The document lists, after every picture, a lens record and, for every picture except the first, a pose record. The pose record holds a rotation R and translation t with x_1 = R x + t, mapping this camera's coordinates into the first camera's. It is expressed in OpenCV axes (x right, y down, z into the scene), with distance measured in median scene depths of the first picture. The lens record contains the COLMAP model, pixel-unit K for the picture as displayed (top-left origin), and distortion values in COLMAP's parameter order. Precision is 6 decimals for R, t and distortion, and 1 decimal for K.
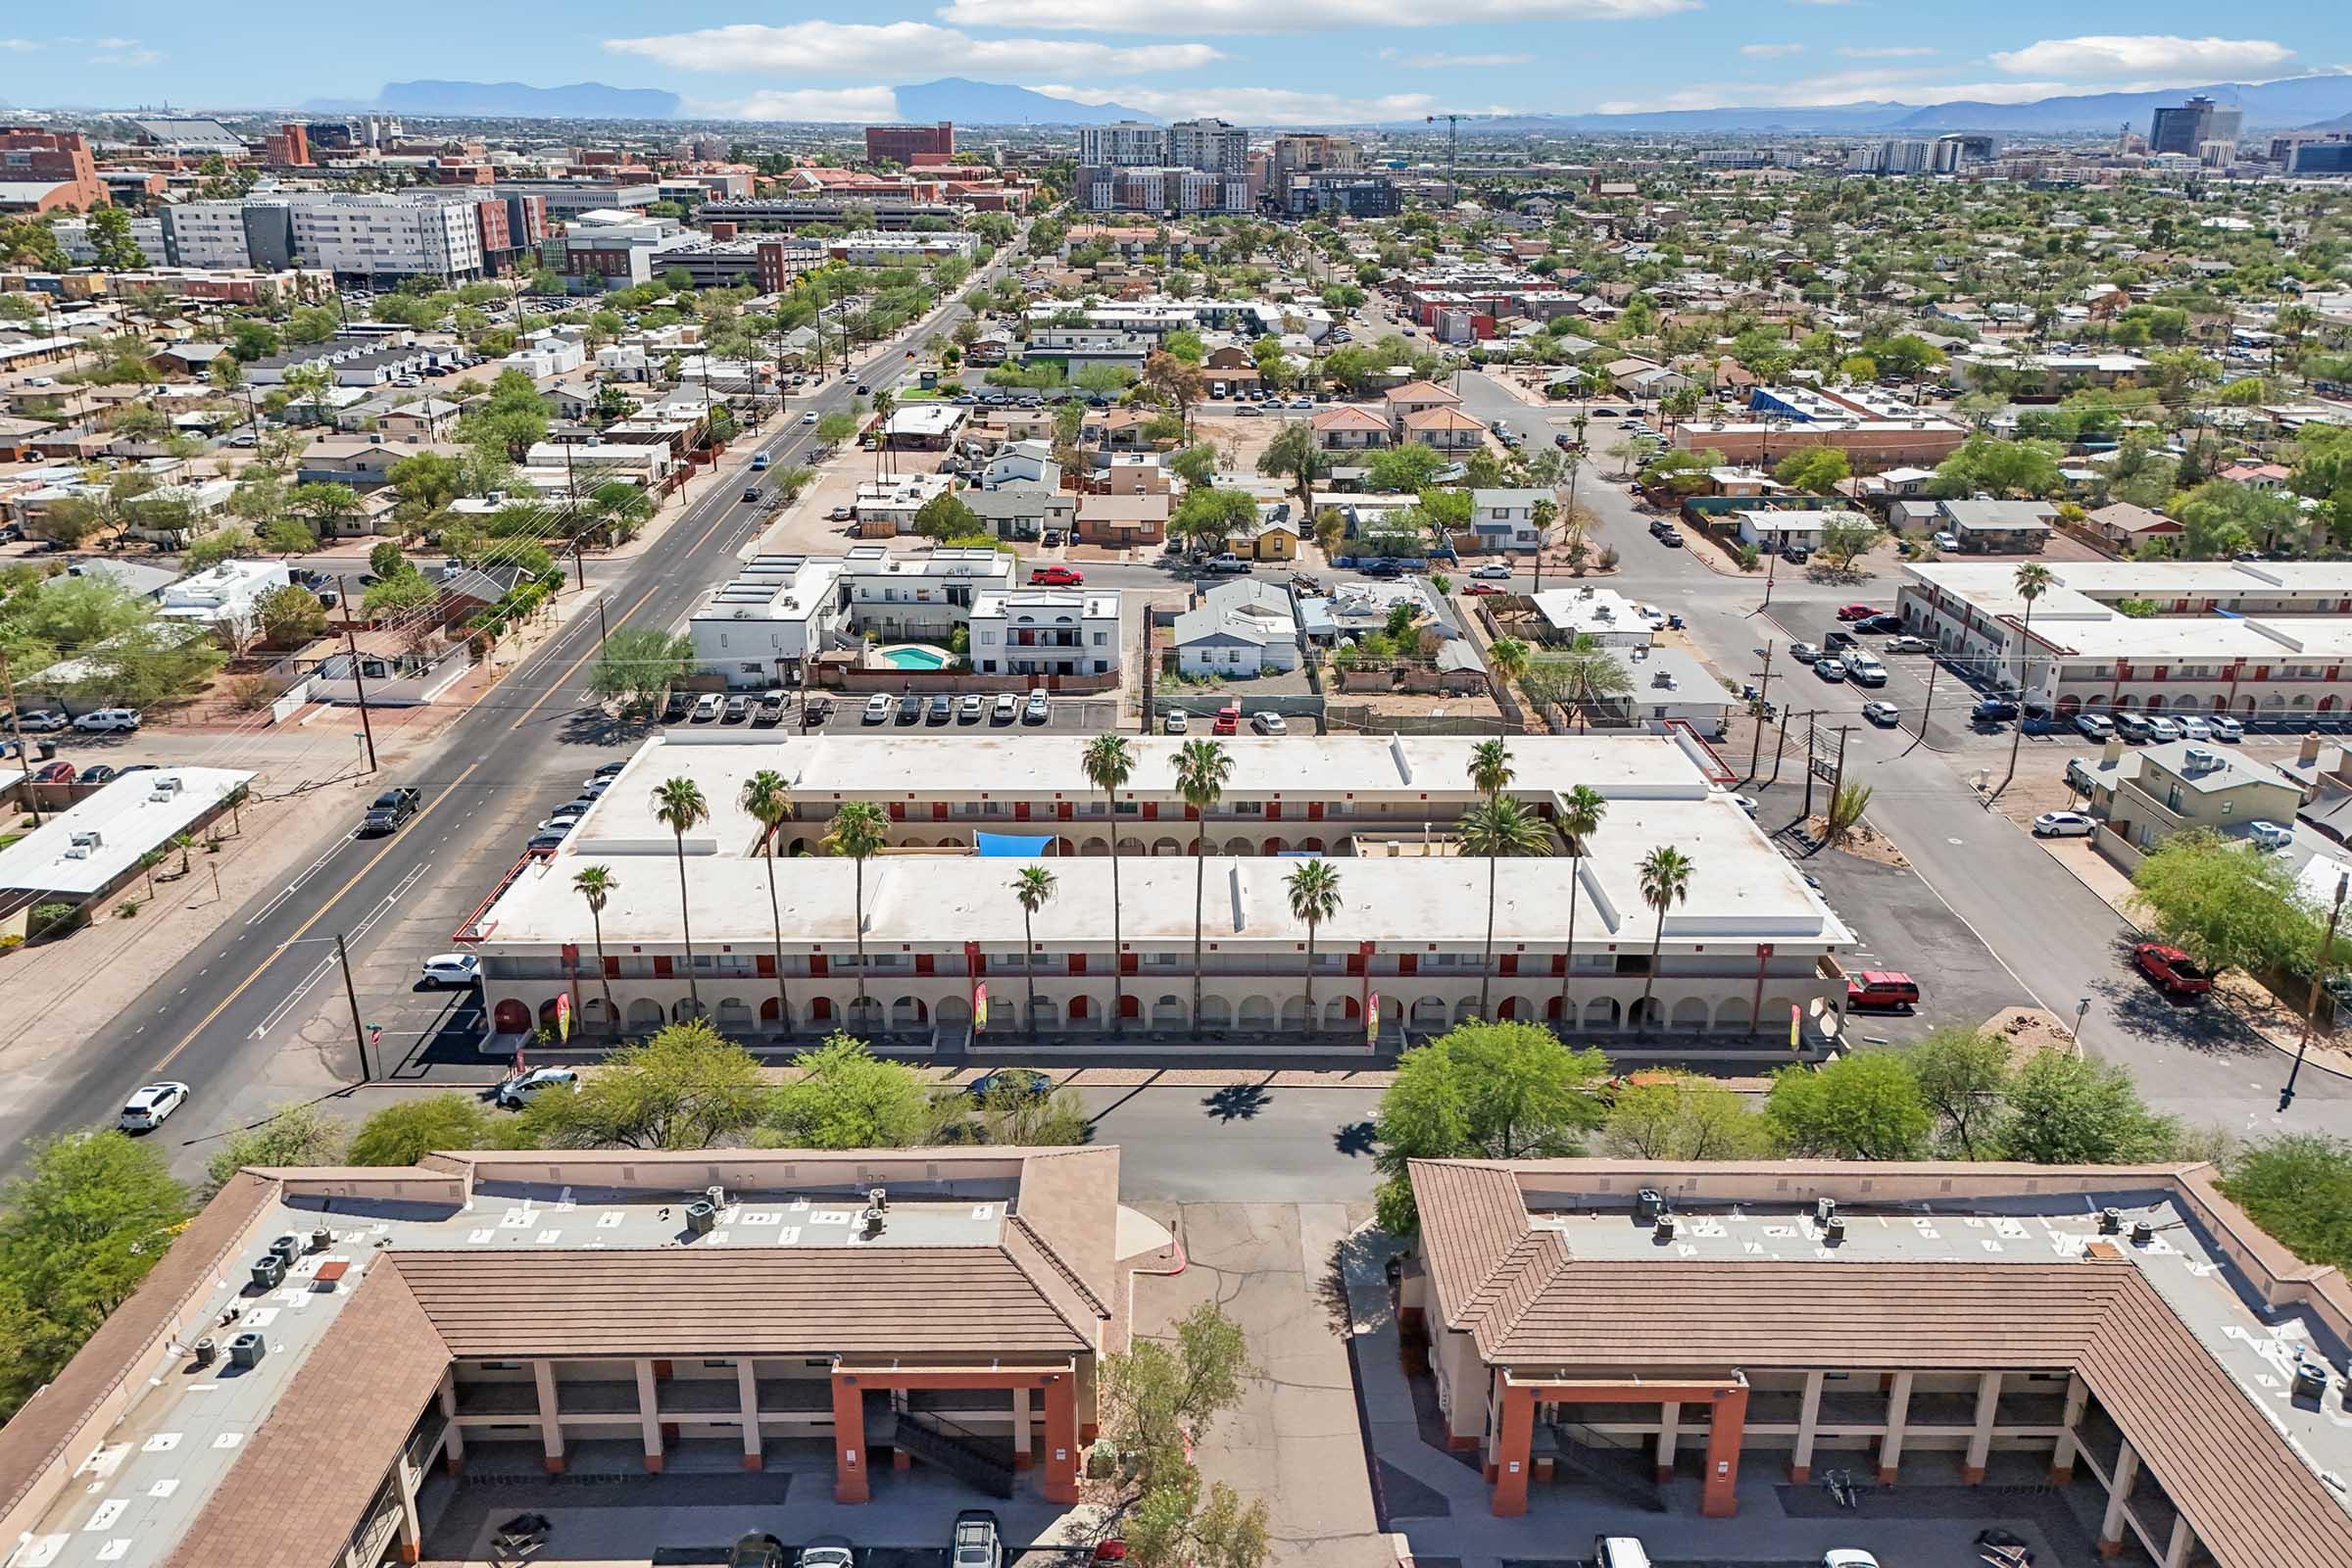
lens RADIAL K [[1743.4, 0, 1176.0], [0, 1743.4, 784.0], [0, 0, 1]] dist [0.067864, -0.074706]
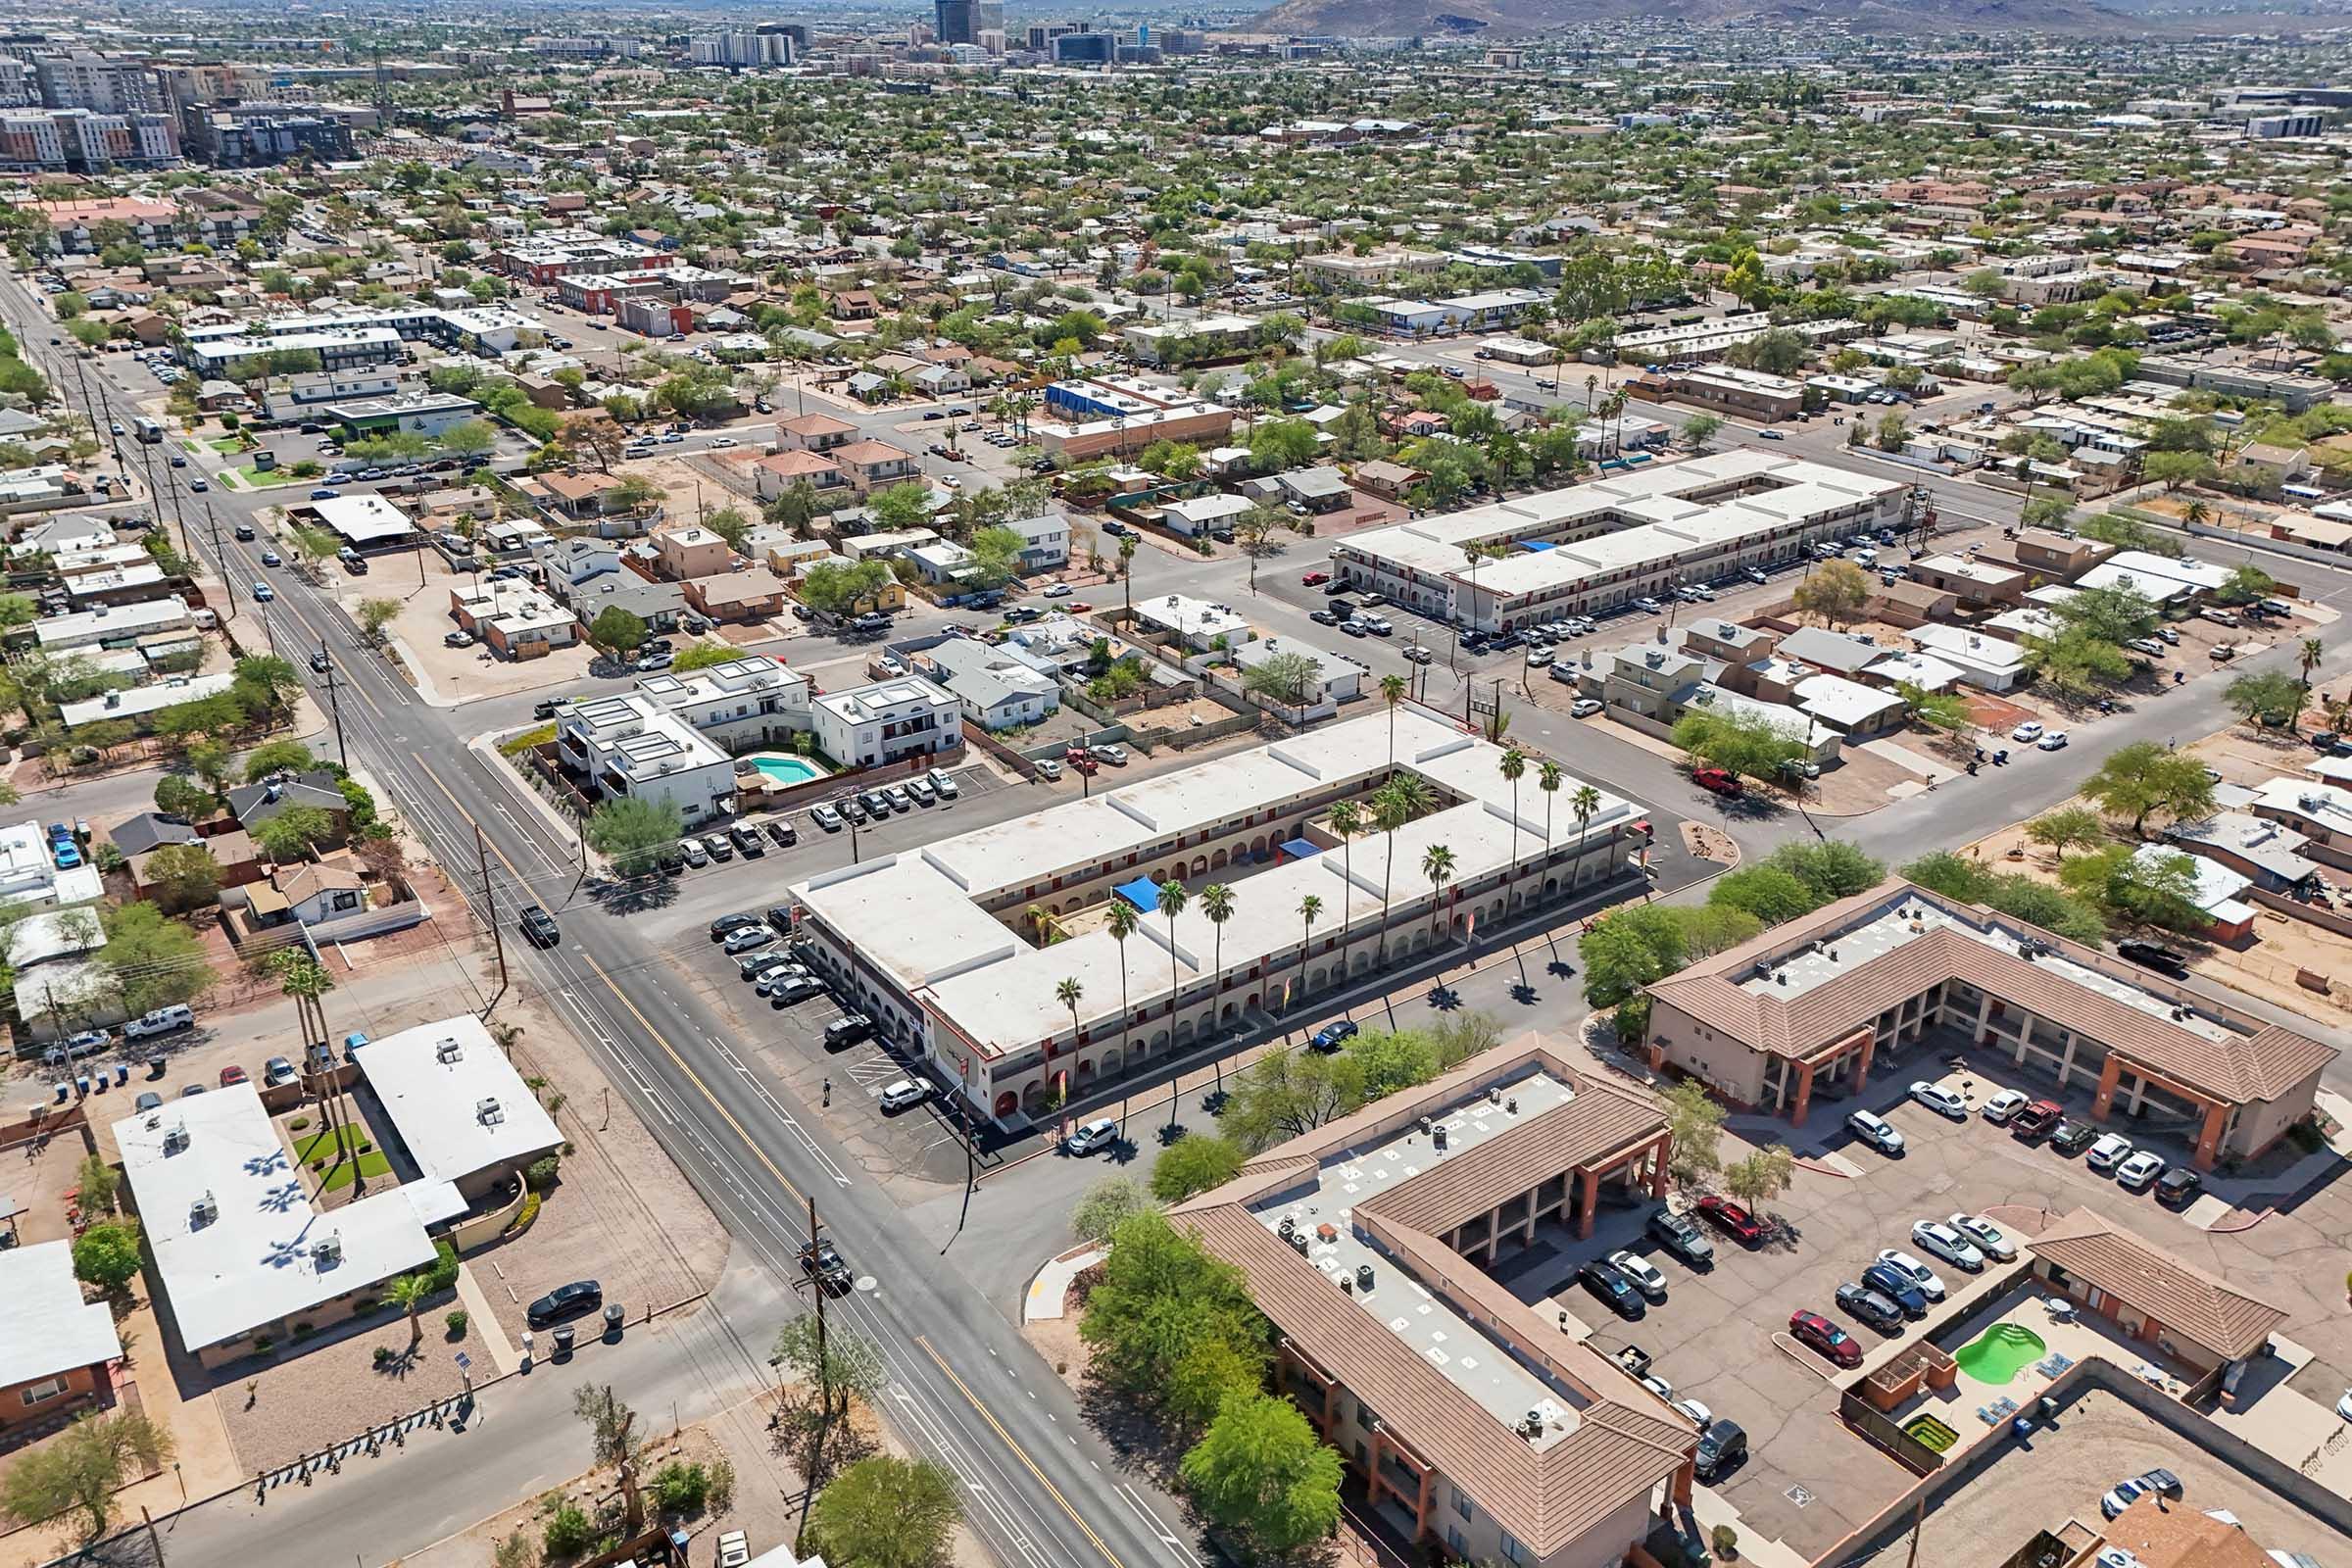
lens RADIAL K [[1730.9, 0, 1176.0], [0, 1730.9, 784.0], [0, 0, 1]] dist [0.069429, -0.075509]
pose [[0.810260, -0.240233, 0.534571, -0.549438], [0.203948, 0.970696, 0.127097, -0.151429], [-0.549439, 0.006043, 0.835512, -0.125811]]
